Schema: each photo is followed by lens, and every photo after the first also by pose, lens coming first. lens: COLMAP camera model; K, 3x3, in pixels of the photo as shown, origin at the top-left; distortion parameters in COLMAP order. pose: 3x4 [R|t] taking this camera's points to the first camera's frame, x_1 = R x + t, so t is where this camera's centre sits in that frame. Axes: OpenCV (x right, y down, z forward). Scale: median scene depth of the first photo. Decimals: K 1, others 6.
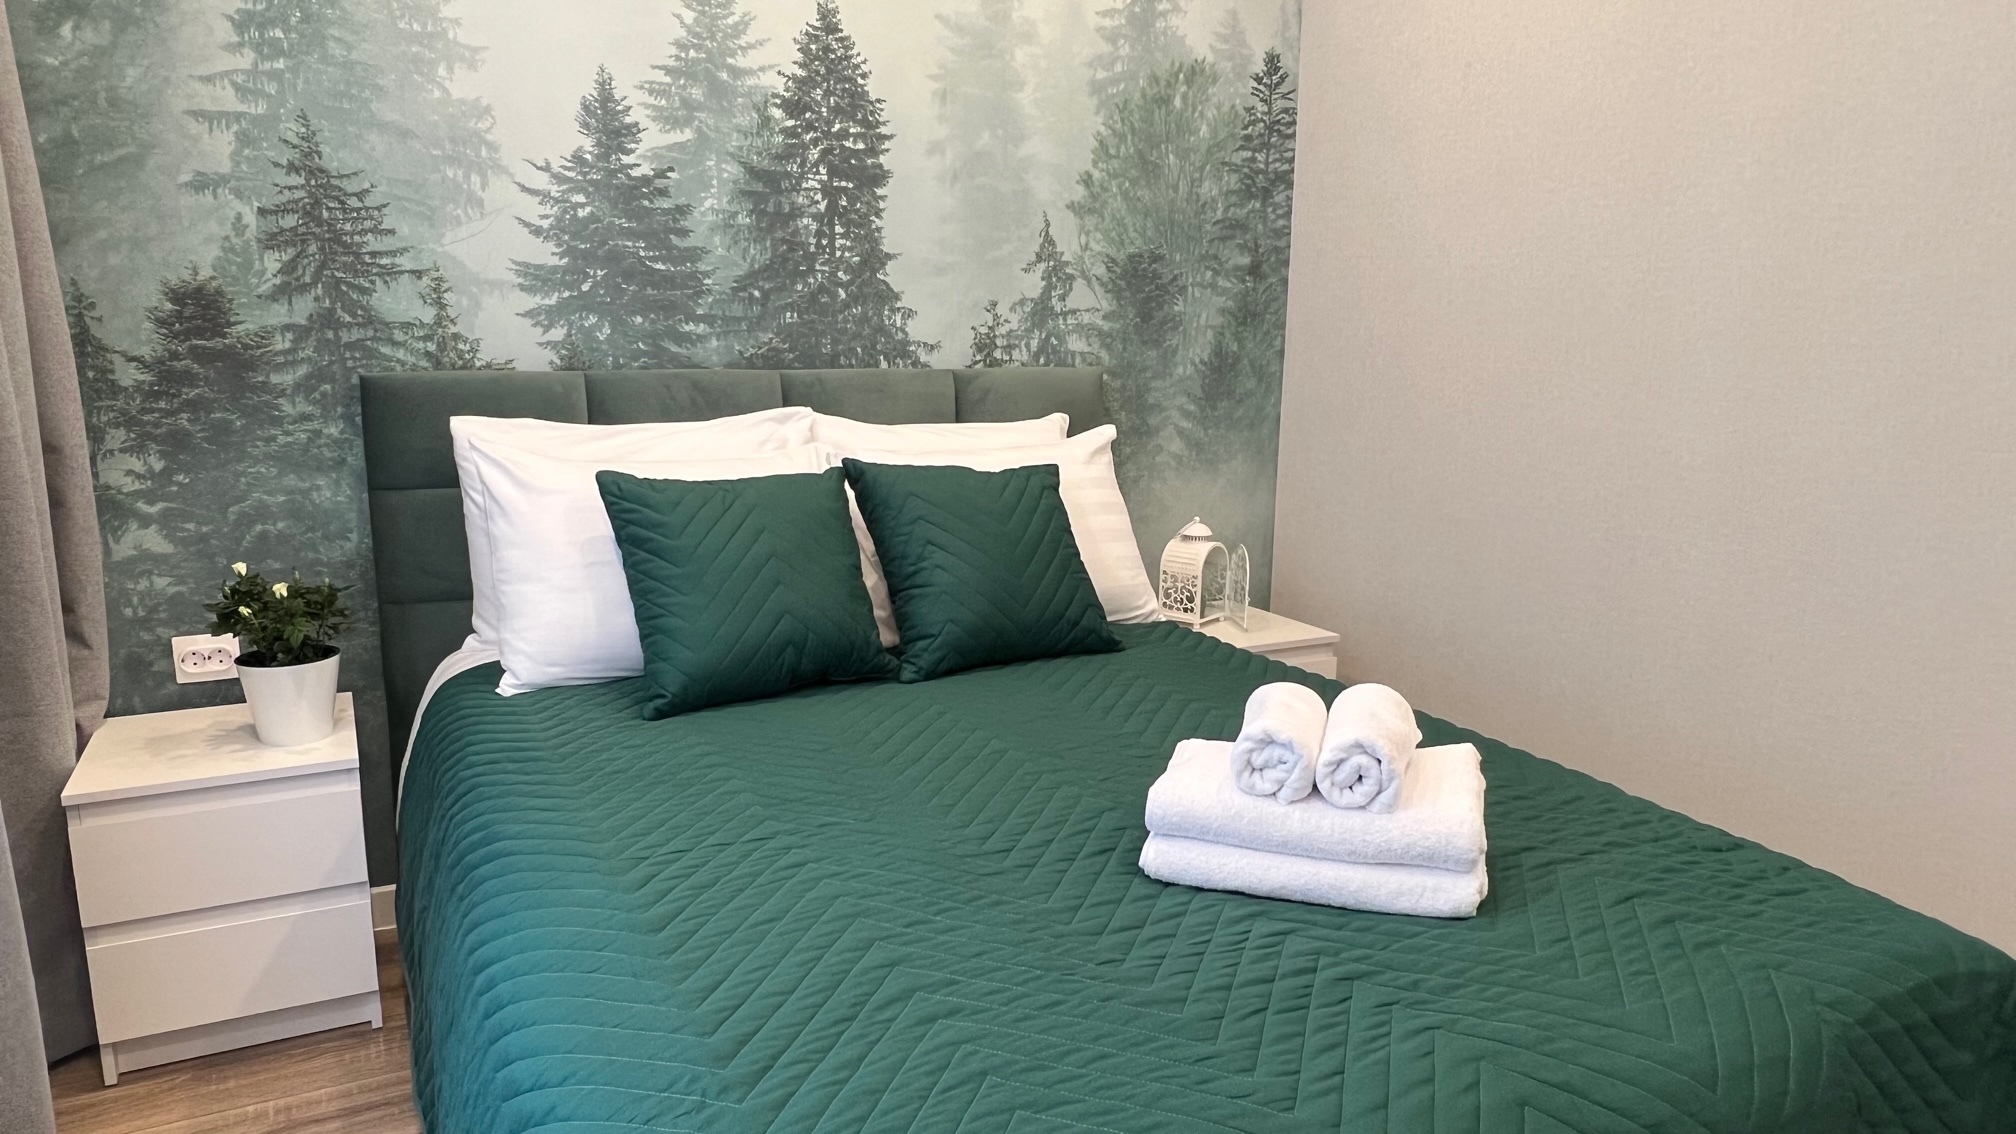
lens RADIAL K [[1307.1, 0, 980.7], [0, 1307.1, 622.3], [0, 0, 1]] dist [-0.007282, 0.009758]
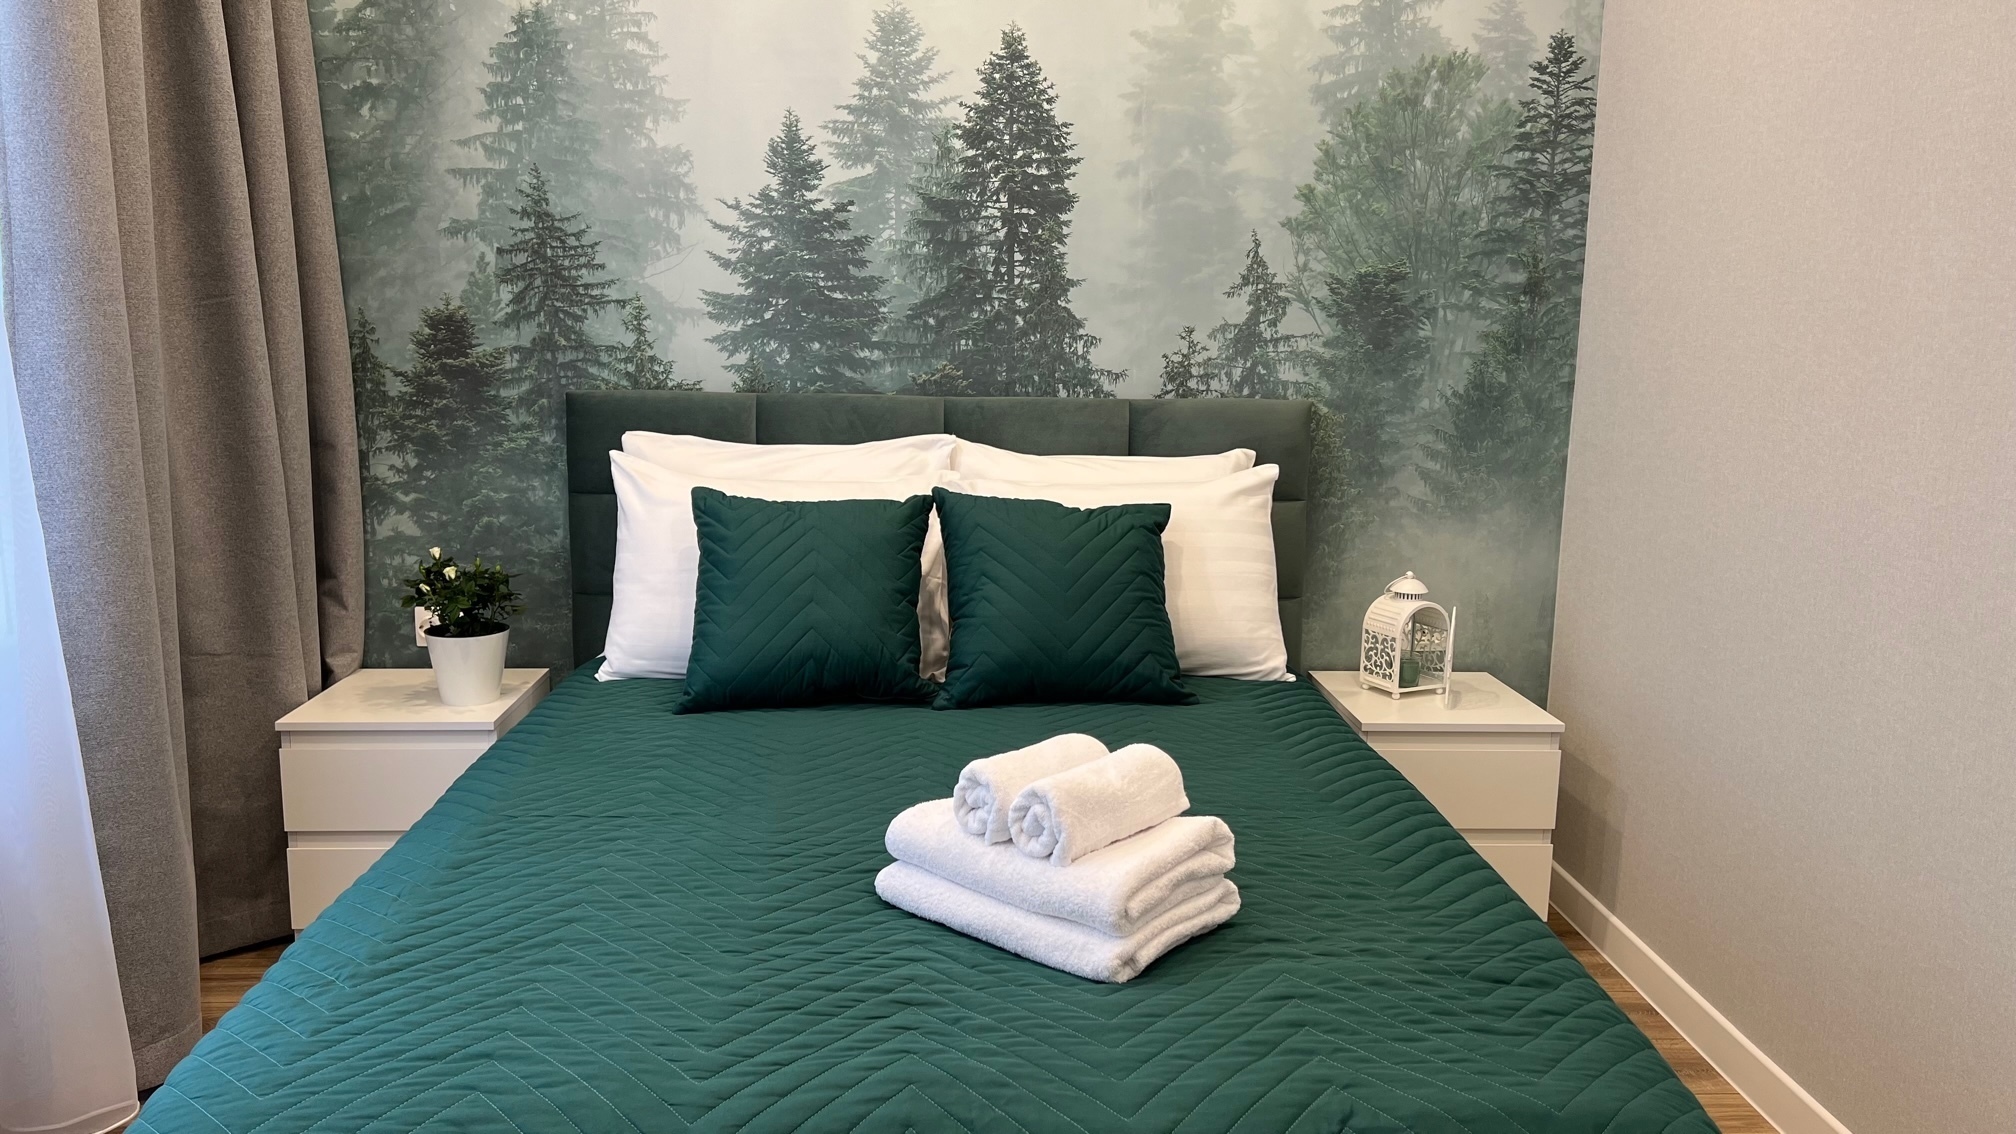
lens RADIAL K [[1512.3, 0, 1007.1], [0, 1512.3, 611.2], [0, 0, 1]] dist [0.074488, -0.100677]
pose [[0.909761, 0.082641, -0.406824, 0.402954], [-0.097502, 0.995108, -0.015895, -0.013813], [0.403520, 0.054127, 0.913368, -0.046563]]
